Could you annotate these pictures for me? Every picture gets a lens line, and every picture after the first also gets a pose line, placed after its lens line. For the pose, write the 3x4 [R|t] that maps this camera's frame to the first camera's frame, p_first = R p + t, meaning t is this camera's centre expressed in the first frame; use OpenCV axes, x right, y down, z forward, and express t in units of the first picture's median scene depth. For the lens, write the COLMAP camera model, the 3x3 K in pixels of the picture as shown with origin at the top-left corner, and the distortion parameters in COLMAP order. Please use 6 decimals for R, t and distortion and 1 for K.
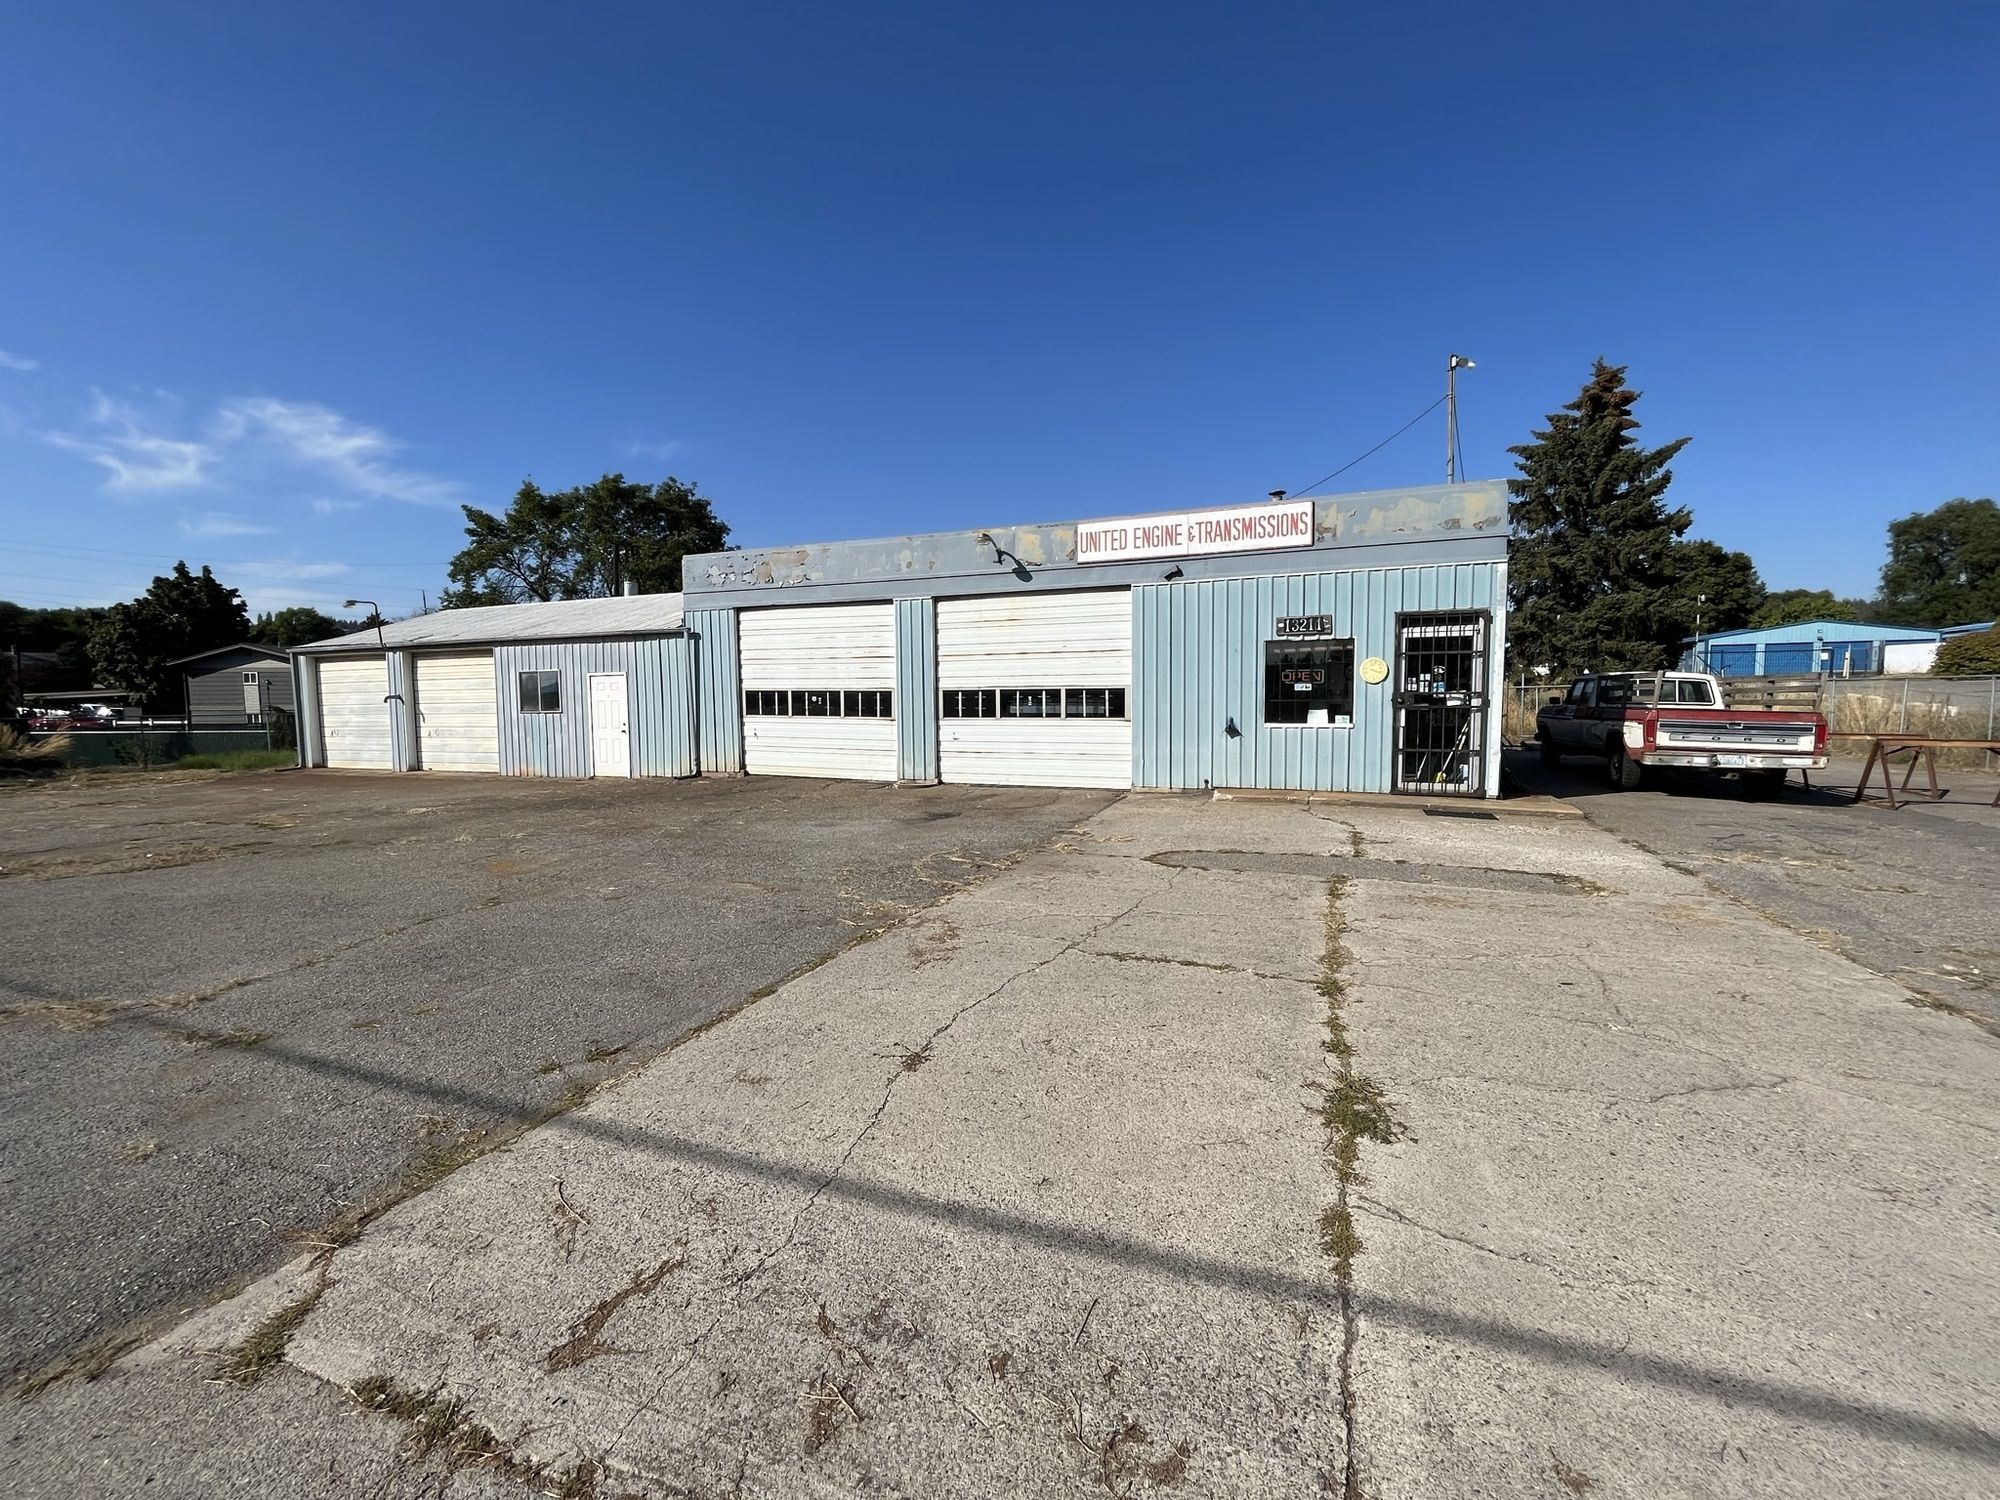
lens RADIAL K [[809.7, 0, 996.7], [0, 809.7, 745.5], [0, 0, 1]] dist [0.000967, -0.000095]
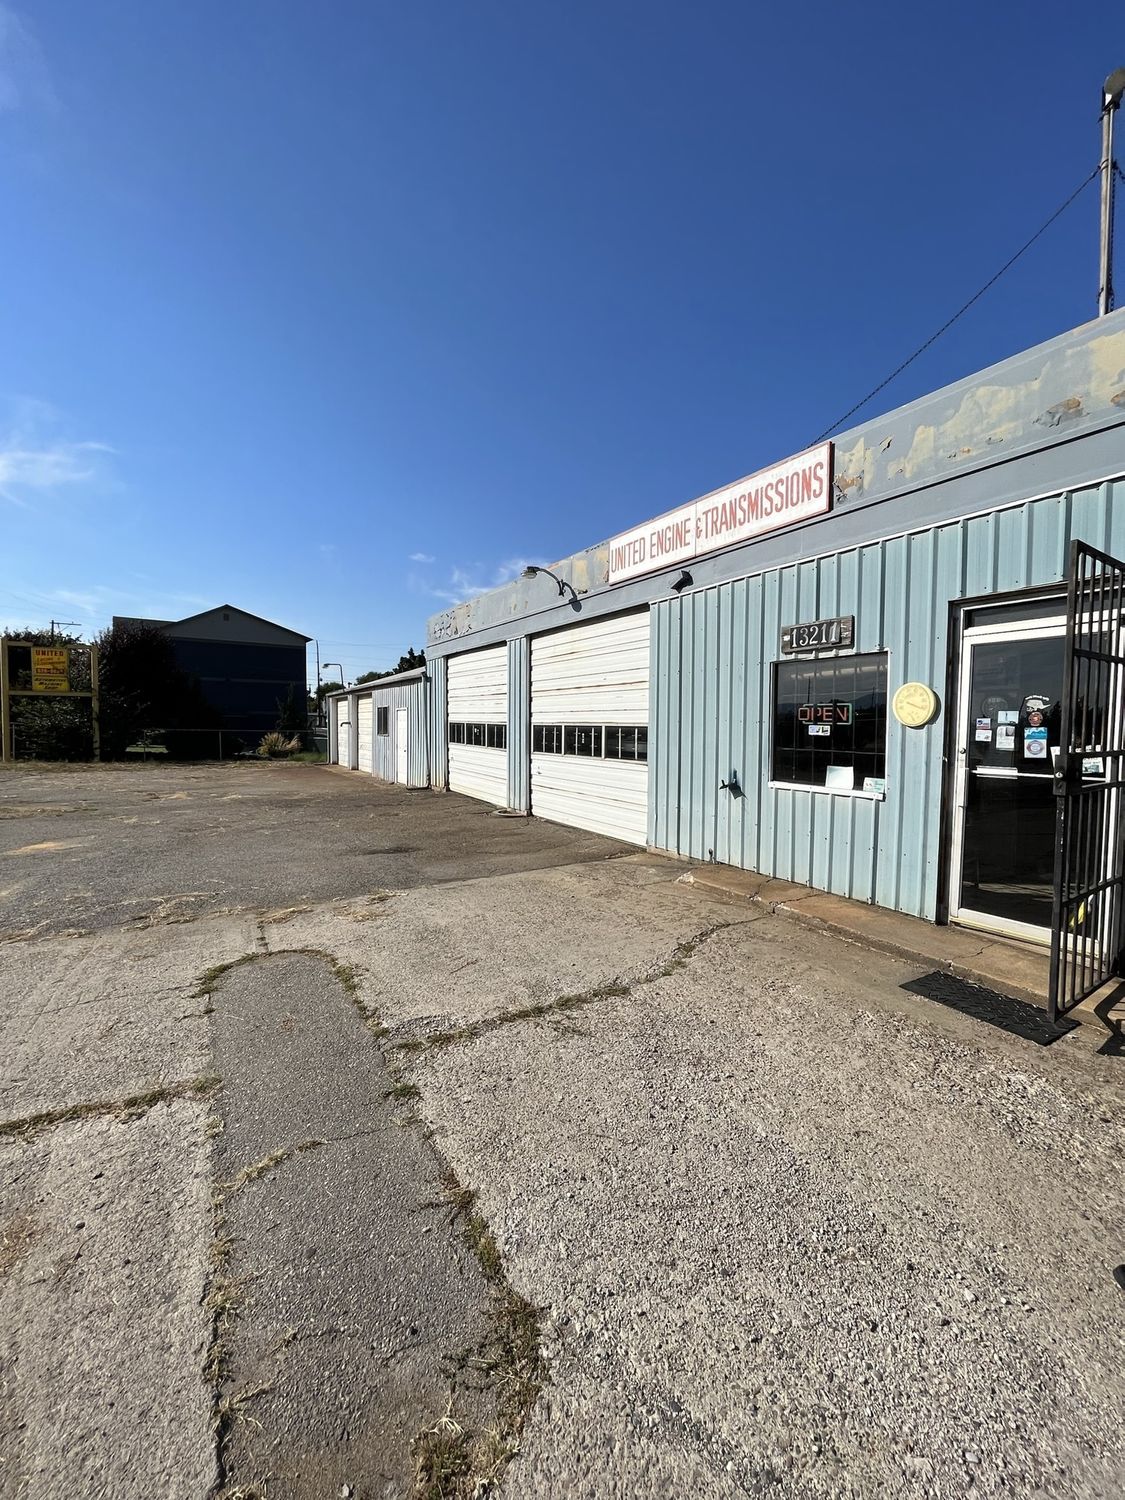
lens RADIAL K [[607.3, 0, 563.3], [0, 607.3, 749.3], [0, 0, 1]] dist [0.000967, -0.000095]
pose [[0.794496, 0.045735, -0.605545, 0.480925], [-0.064616, 0.997866, -0.009412, -0.036593], [0.603822, 0.046606, 0.795755, 0.456454]]
